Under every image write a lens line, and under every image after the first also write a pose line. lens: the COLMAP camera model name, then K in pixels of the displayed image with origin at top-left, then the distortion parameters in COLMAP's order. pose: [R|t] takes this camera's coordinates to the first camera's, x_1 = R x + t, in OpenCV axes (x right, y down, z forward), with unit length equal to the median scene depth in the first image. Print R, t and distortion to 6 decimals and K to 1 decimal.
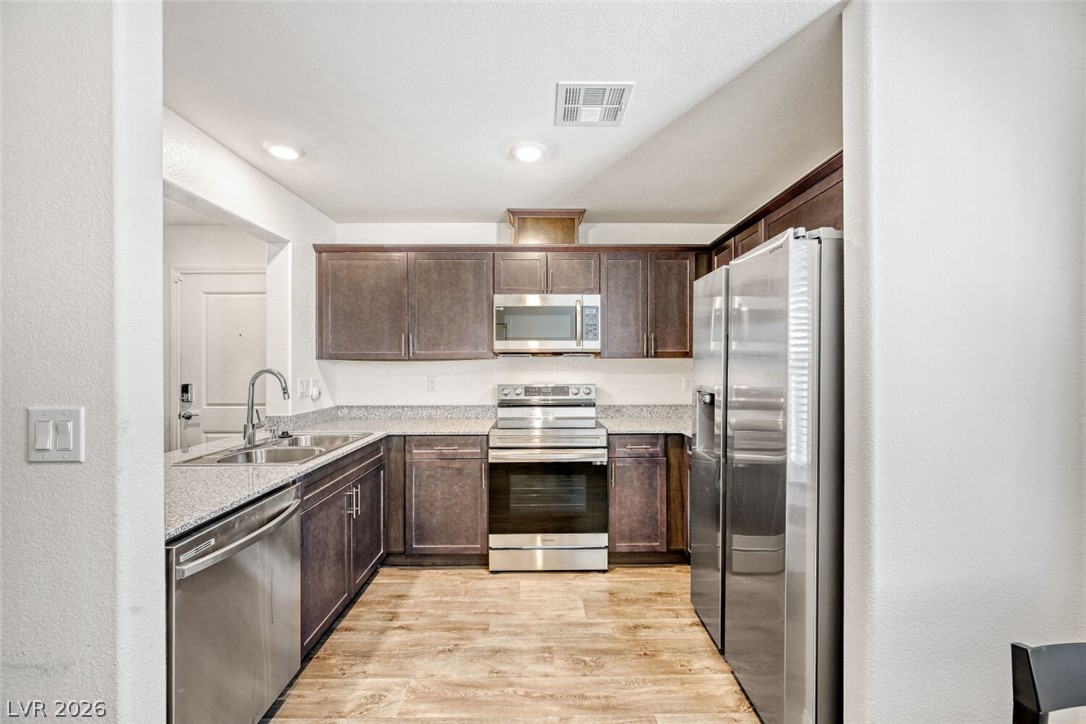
lens RADIAL K [[429.4, 0, 546.1], [0, 429.4, 364.4], [0, 0, 1]] dist [0.000725, 0.000522]
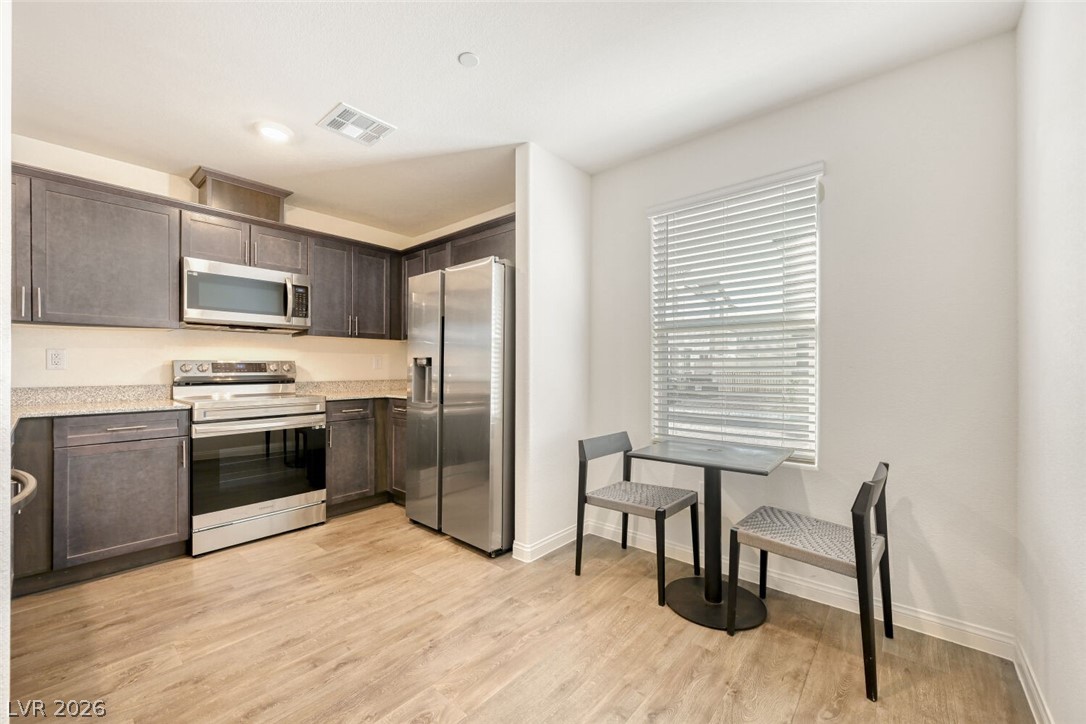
lens RADIAL K [[429.4, 0, 545.8], [0, 429.4, 375.6], [0, 0, 1]] dist [0.000725, 0.000522]
pose [[0.660392, -0.012427, 0.750818, -0.322130], [0.000228, 0.999866, 0.016349, 0.077250], [-0.750921, -0.010626, 0.660307, -0.179752]]
